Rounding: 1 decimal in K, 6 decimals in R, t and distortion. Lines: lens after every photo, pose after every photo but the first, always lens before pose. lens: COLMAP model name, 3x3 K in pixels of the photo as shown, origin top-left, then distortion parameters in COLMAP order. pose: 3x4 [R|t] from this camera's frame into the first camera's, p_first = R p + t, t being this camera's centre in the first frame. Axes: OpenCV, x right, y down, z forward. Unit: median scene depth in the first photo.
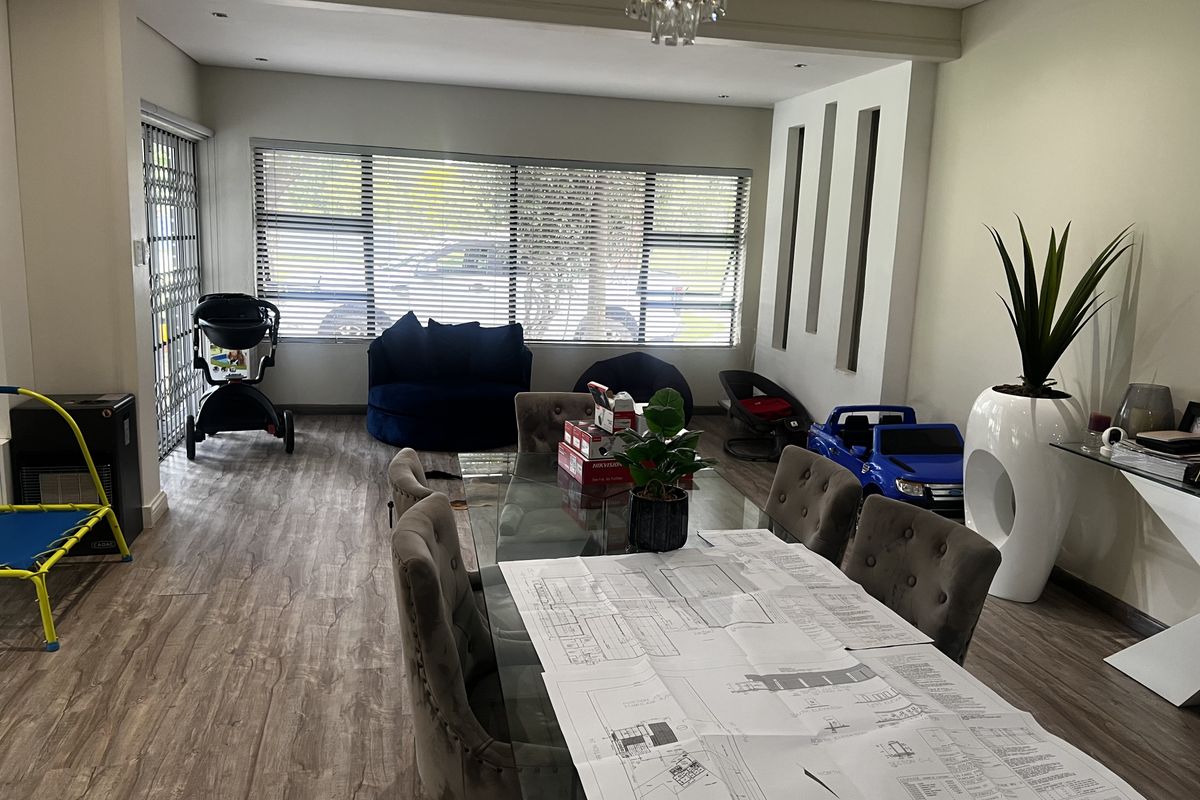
lens RADIAL K [[902.6, 0, 595.0], [0, 902.6, 400.6], [0, 0, 1]] dist [0.041898, -0.027370]
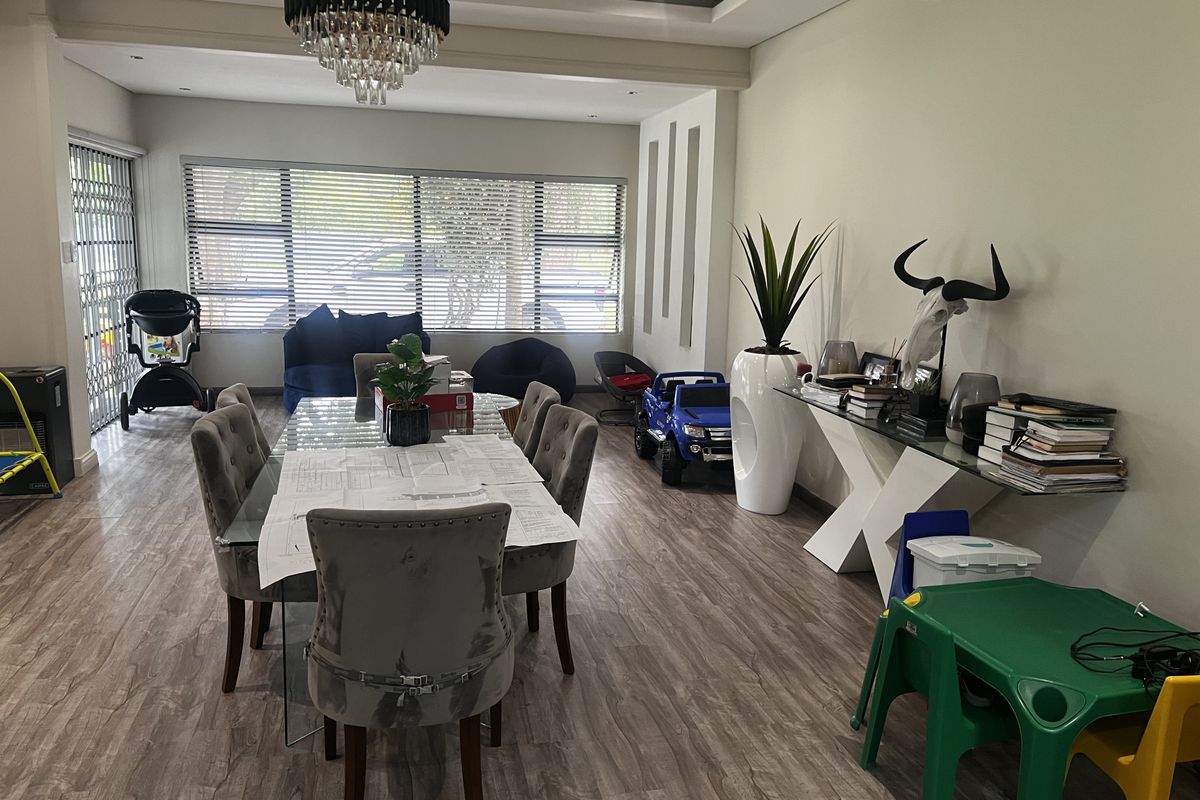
lens RADIAL K [[902.6, 0, 606.9], [0, 902.6, 400.9], [0, 0, 1]] dist [0.041898, -0.027370]
pose [[0.999573, -0.017482, 0.023433, 0.148636], [0.017646, 0.999821, -0.006797, 0.045481], [-0.023309, 0.007207, 0.999702, -0.189954]]
